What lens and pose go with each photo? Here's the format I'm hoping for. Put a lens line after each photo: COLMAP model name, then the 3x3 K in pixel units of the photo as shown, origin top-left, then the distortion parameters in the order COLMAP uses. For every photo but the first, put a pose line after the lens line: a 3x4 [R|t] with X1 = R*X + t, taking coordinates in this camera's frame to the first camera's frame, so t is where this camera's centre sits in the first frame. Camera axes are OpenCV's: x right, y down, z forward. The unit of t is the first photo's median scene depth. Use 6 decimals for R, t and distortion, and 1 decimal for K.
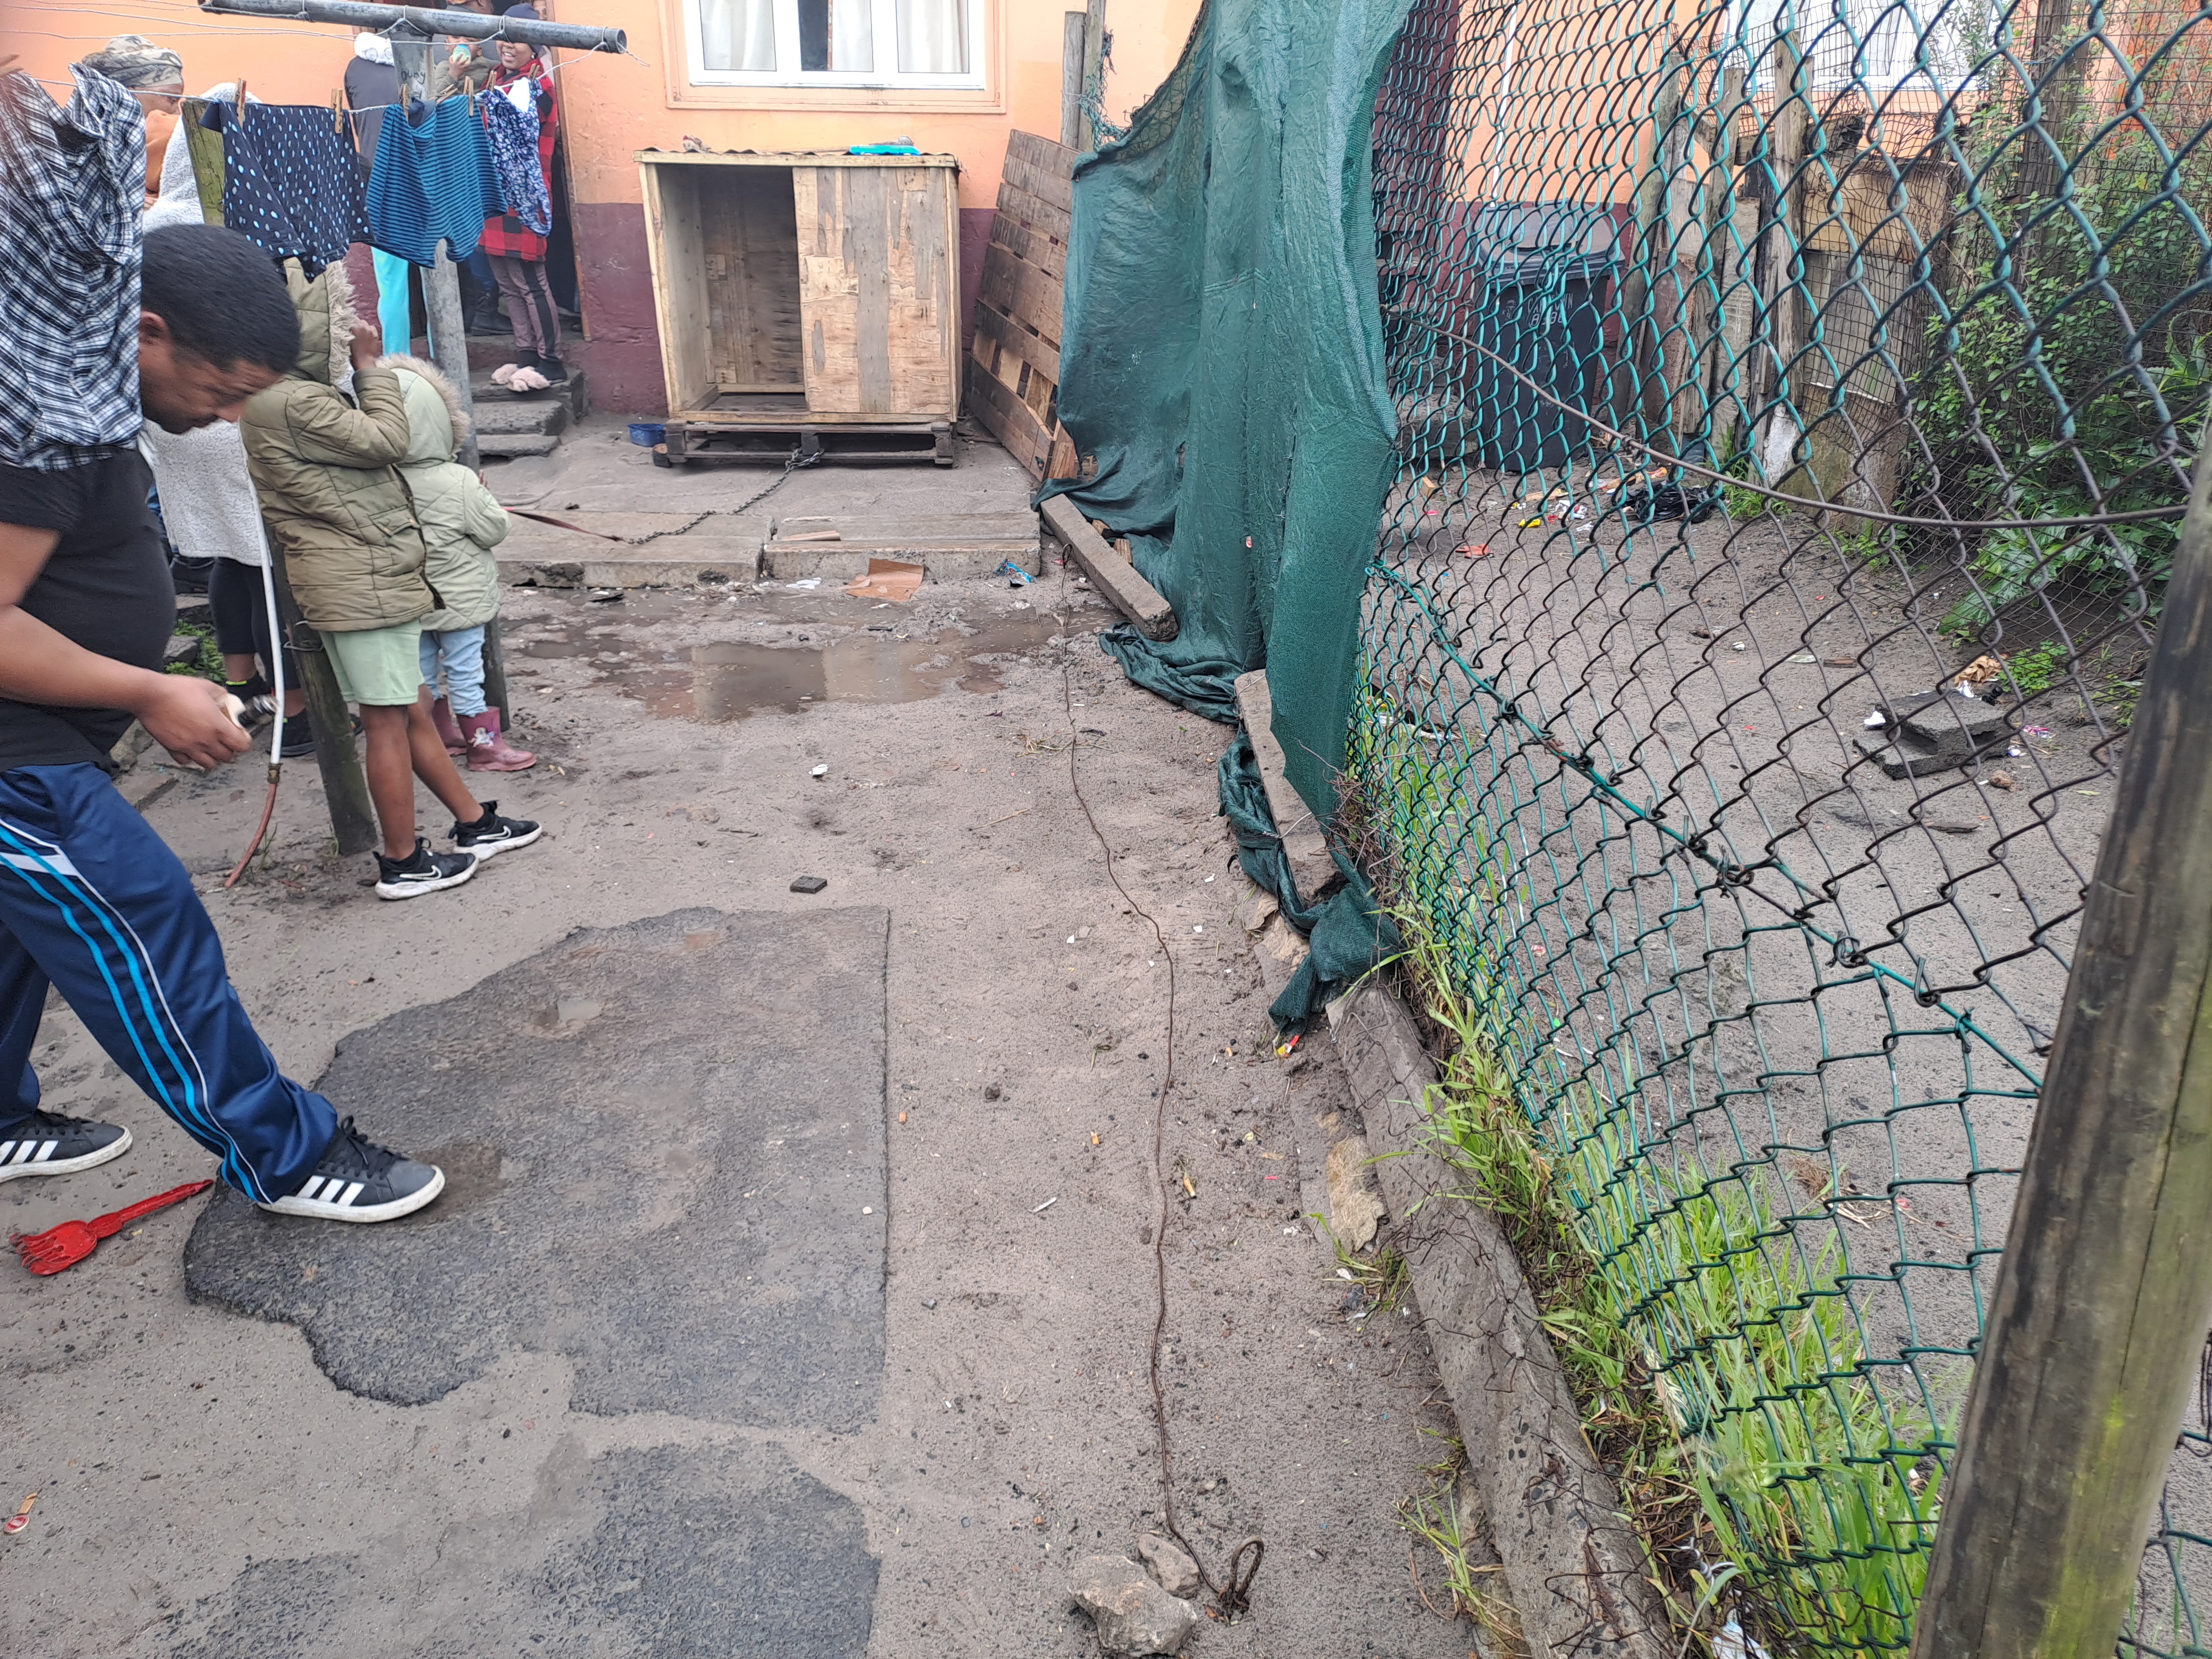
lens RADIAL K [[1640.0, 0, 1106.0], [0, 1640.0, 829.5], [0, 0, 1]] dist [0.146781, -0.245108]
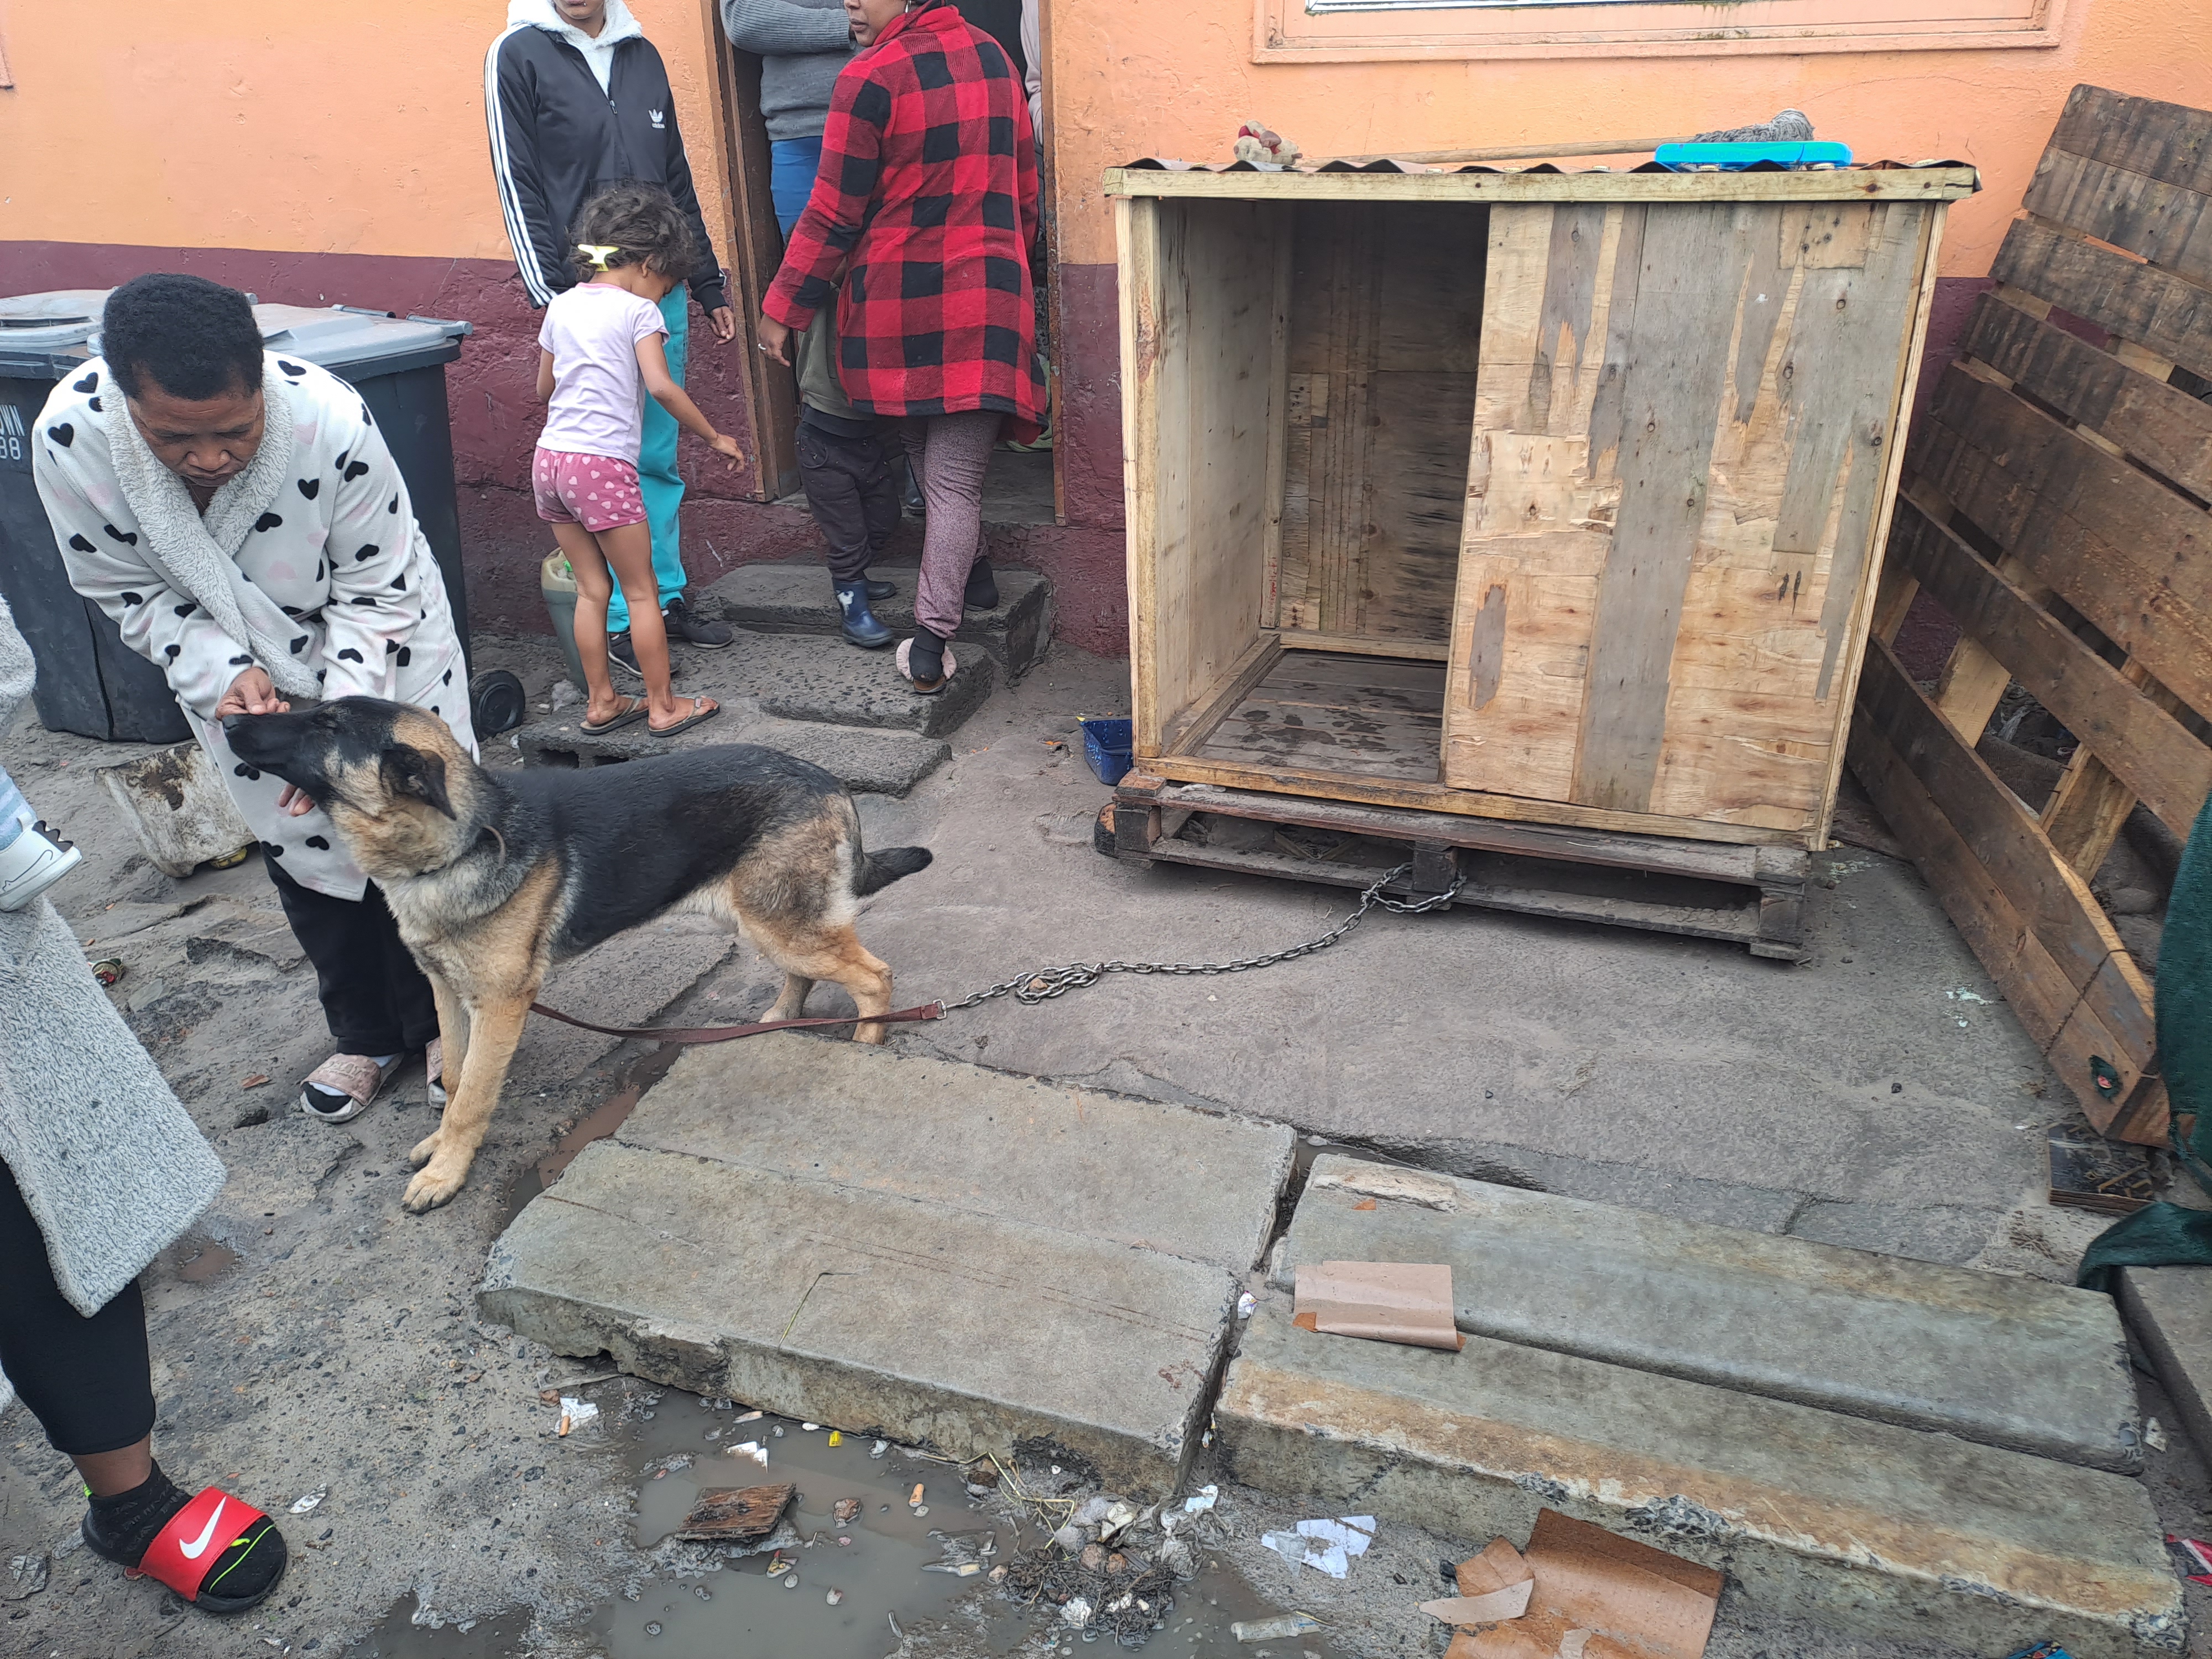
lens RADIAL K [[1618.7, 0, 1138.1], [0, 1618.7, 850.2], [0, 0, 1]] dist [0.073721, -0.073646]
pose [[0.926958, 0.139430, -0.348292, -0.111484], [-0.127845, 0.990203, 0.056152, -0.261047], [0.352709, -0.007523, 0.935703, 0.621227]]
